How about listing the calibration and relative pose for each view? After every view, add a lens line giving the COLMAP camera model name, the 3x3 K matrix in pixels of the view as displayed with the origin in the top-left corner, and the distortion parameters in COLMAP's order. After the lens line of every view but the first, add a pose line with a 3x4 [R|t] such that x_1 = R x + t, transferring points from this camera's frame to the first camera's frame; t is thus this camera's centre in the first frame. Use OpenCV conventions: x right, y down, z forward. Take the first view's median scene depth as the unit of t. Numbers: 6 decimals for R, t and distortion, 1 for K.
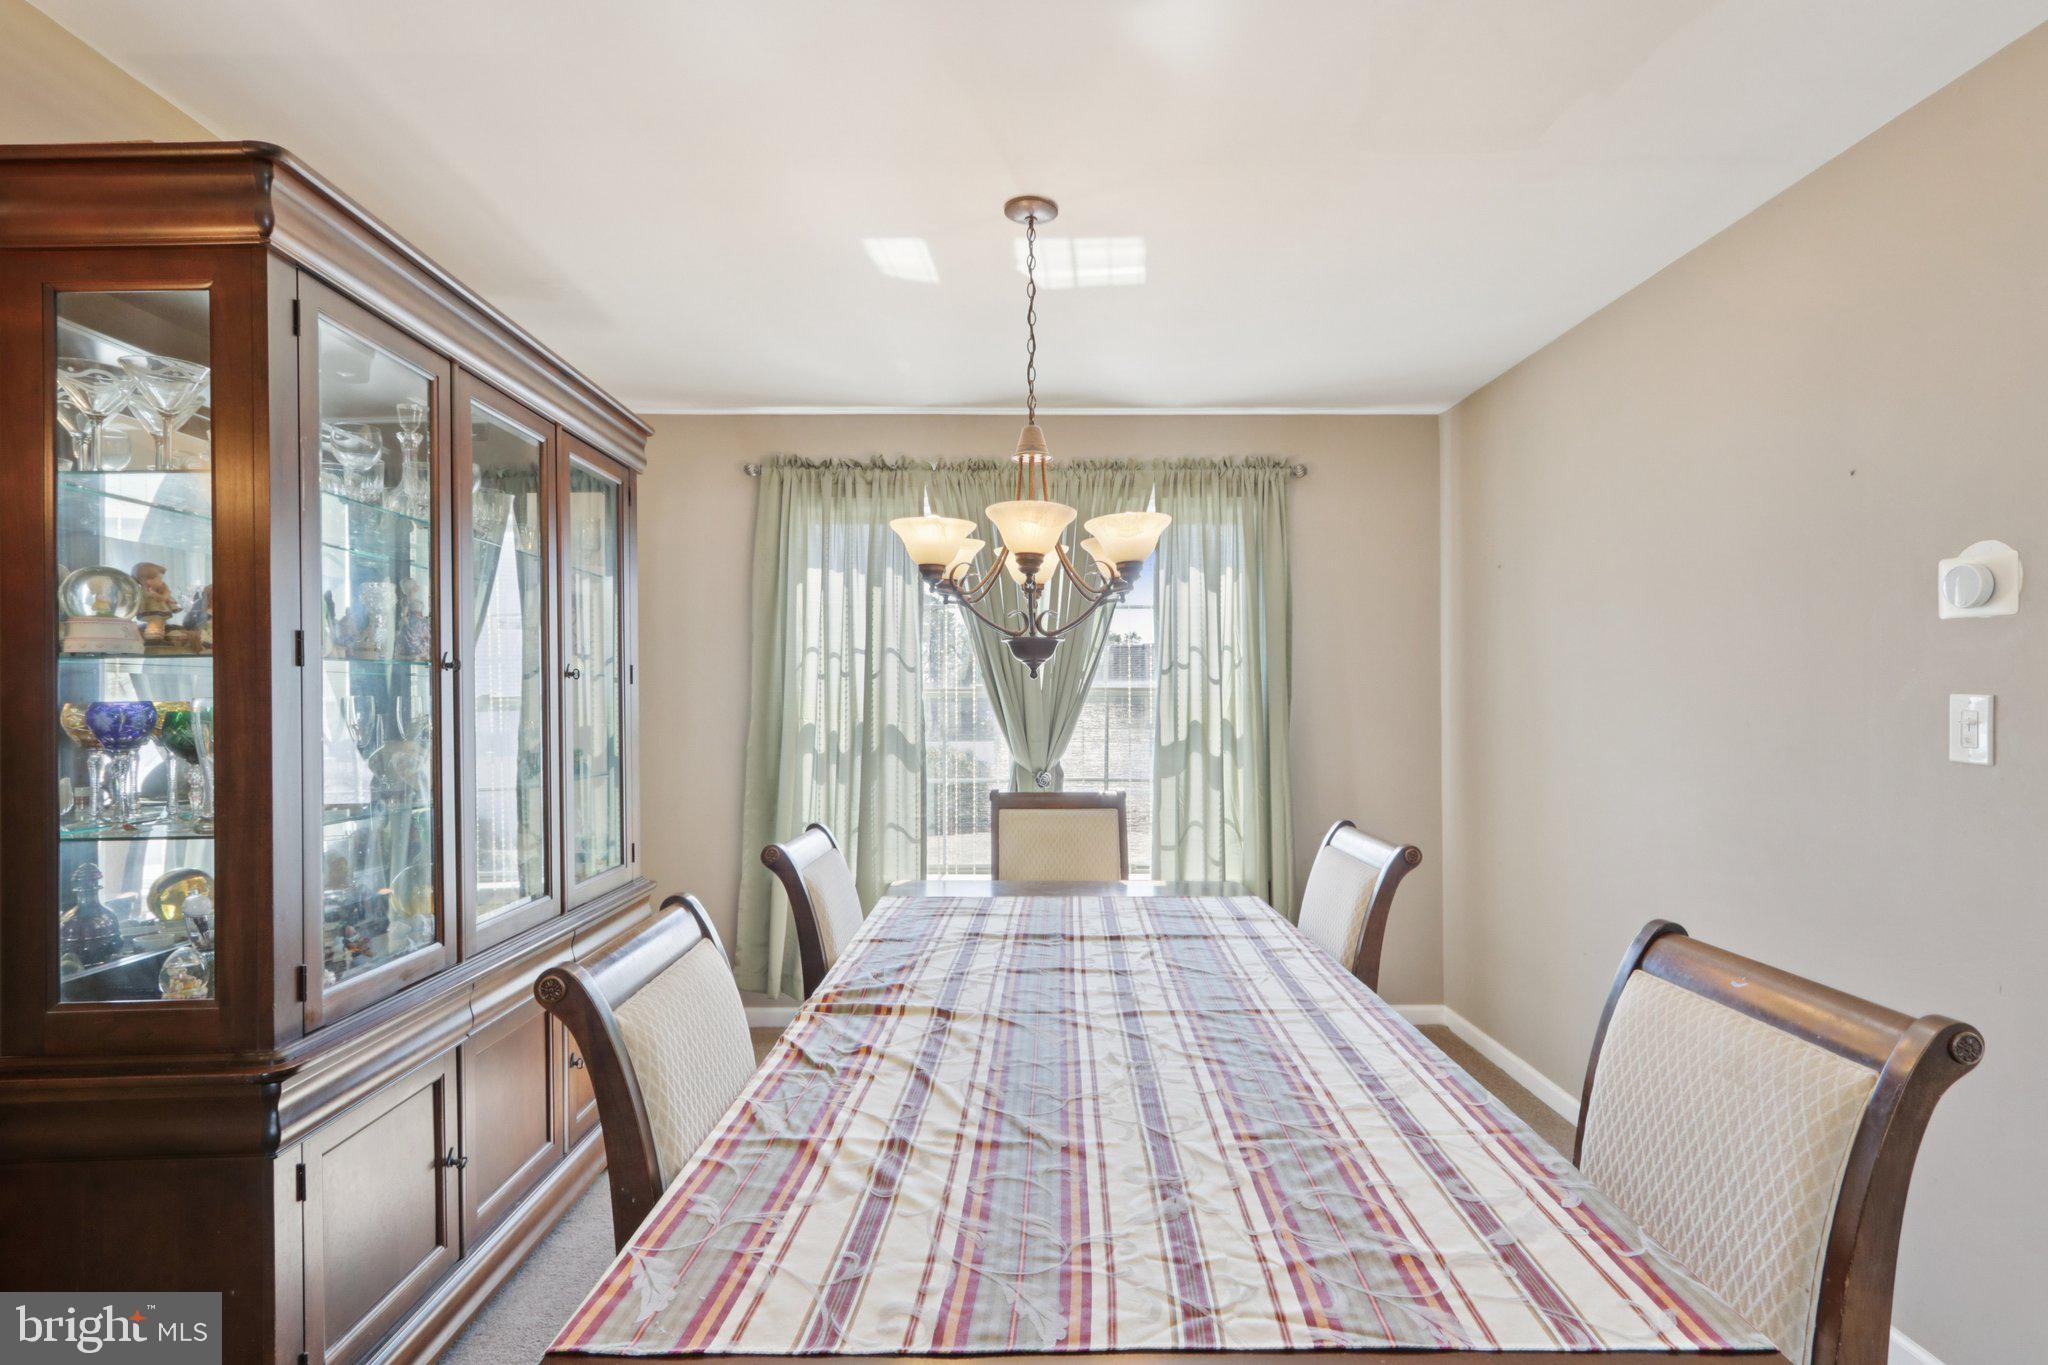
lens RADIAL K [[1035.3, 0, 1021.6], [0, 1035.3, 691.1], [0, 0, 1]] dist [-0.001616, -0.000579]
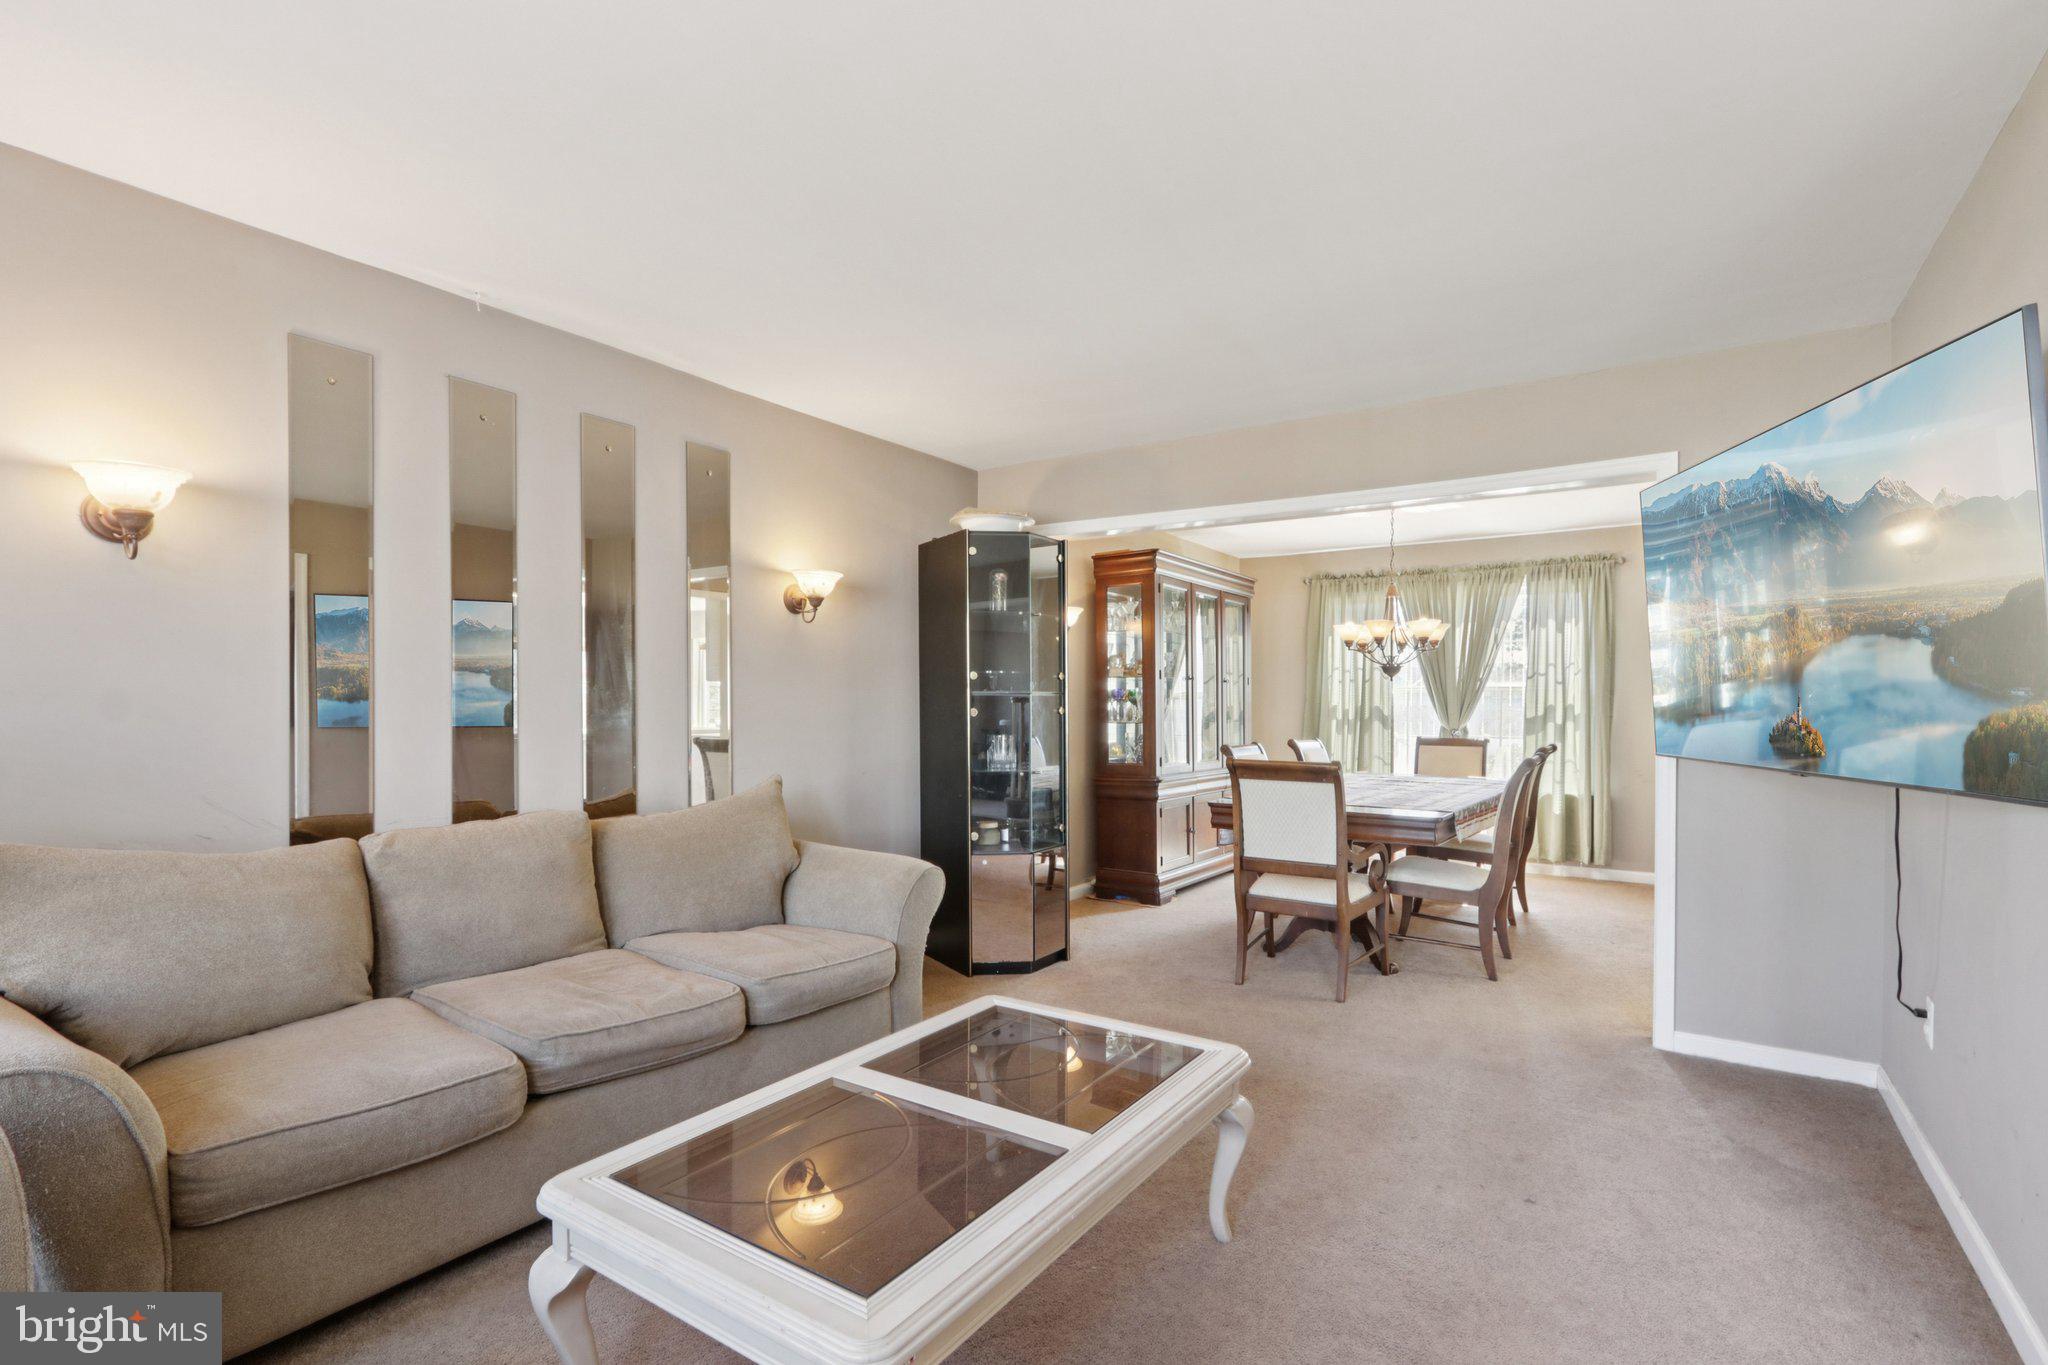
lens RADIAL K [[941.5, 0, 1022.8], [0, 941.5, 694.5], [0, 0, 1]] dist [-0.003903, 0.000846]
pose [[0.818742, -0.000787, -0.574161, 0.356807], [-0.000811, 0.999996, -0.002528, 0.015935], [0.574161, 0.002536, 0.818738, -0.867983]]
